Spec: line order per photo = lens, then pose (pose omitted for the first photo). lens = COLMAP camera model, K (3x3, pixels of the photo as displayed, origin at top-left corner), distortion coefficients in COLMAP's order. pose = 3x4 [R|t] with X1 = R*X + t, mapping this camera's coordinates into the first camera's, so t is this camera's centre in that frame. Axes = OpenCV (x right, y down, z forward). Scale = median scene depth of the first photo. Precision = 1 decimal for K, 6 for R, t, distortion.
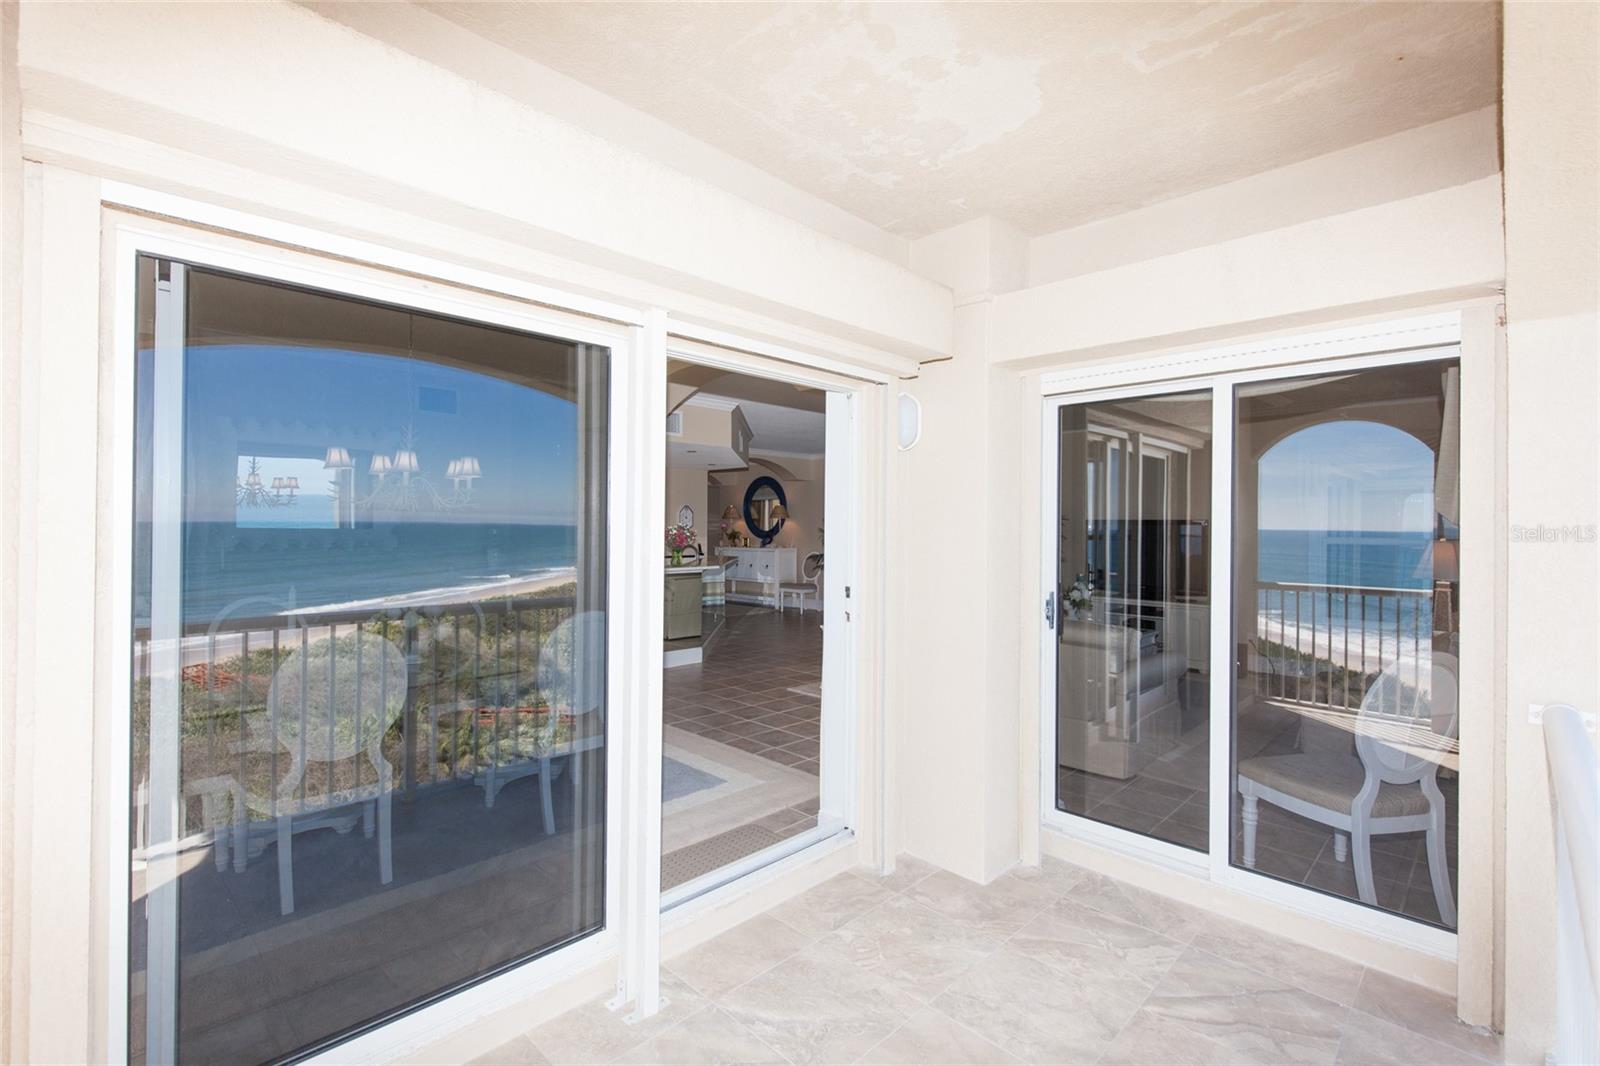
lens RADIAL K [[725.2, 0, 799.5], [0, 725.2, 533.3], [0, 0, 1]] dist [-0.001671, 0.000009]
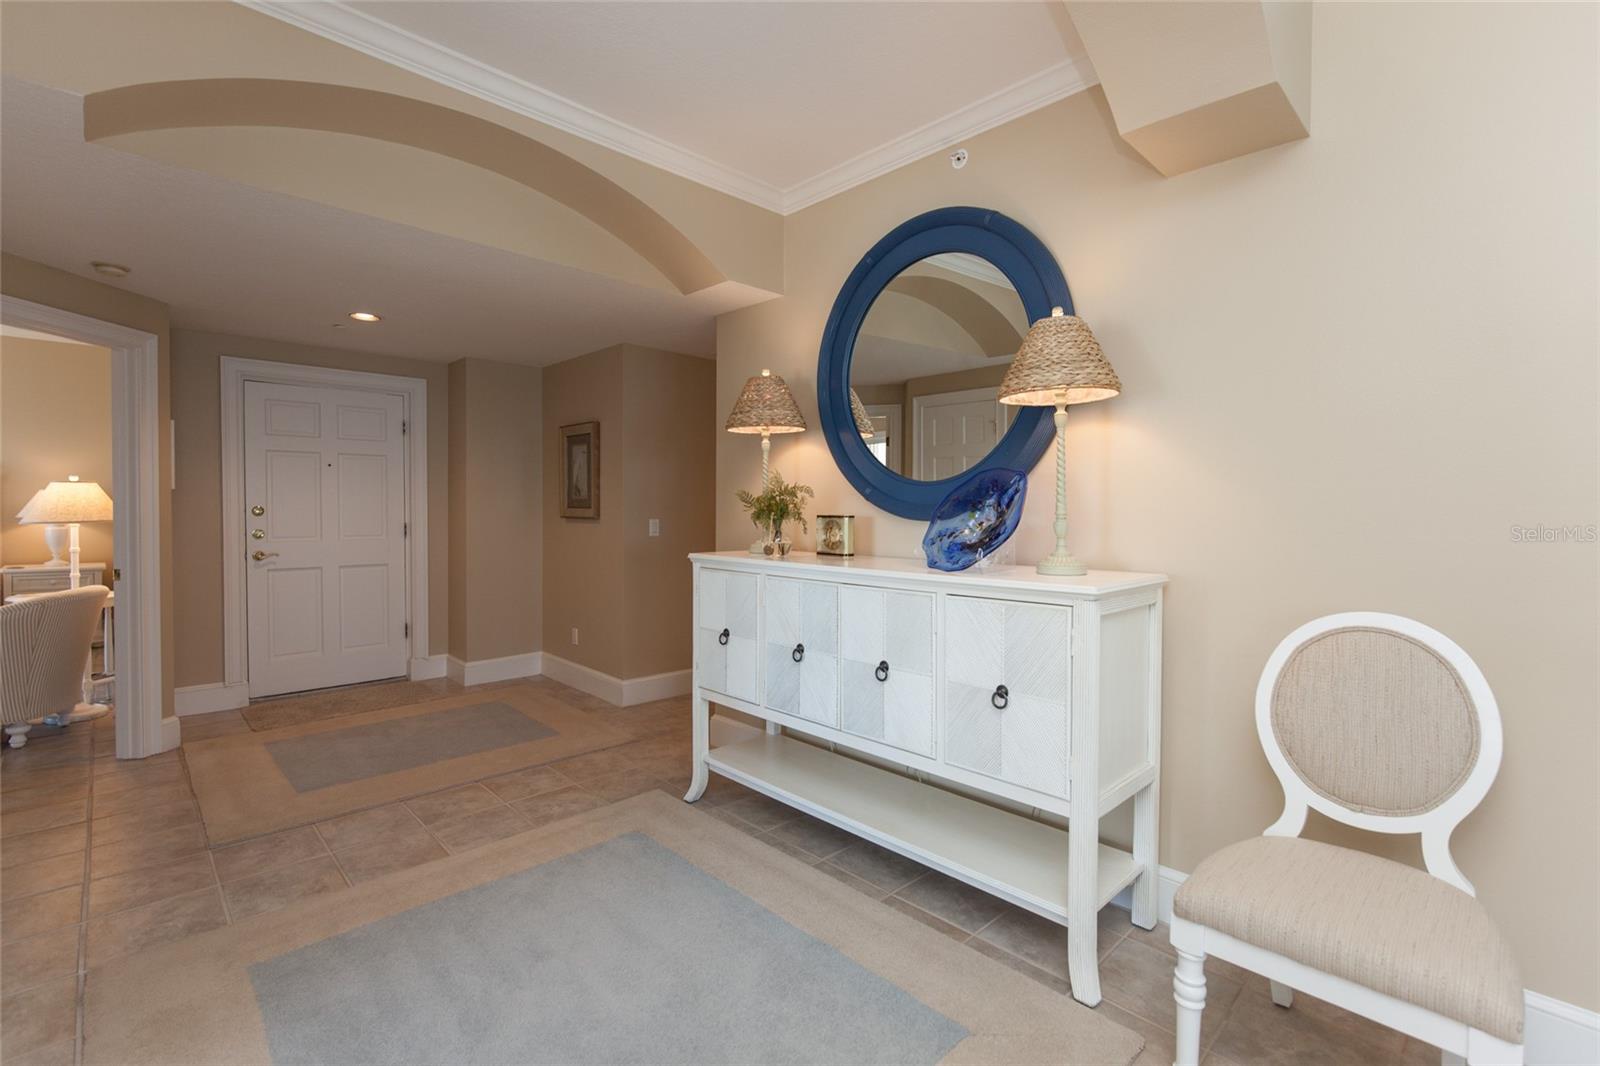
lens RADIAL K [[725.2, 0, 801.0], [0, 725.2, 525.2], [0, 0, 1]] dist [-0.001671, 0.000009]
pose [[0.999577, -0.000624, -0.029080, -0.076838], [0.001249, 0.999768, 0.021482, 0.004041], [0.029060, -0.021510, 0.999346, 0.777518]]
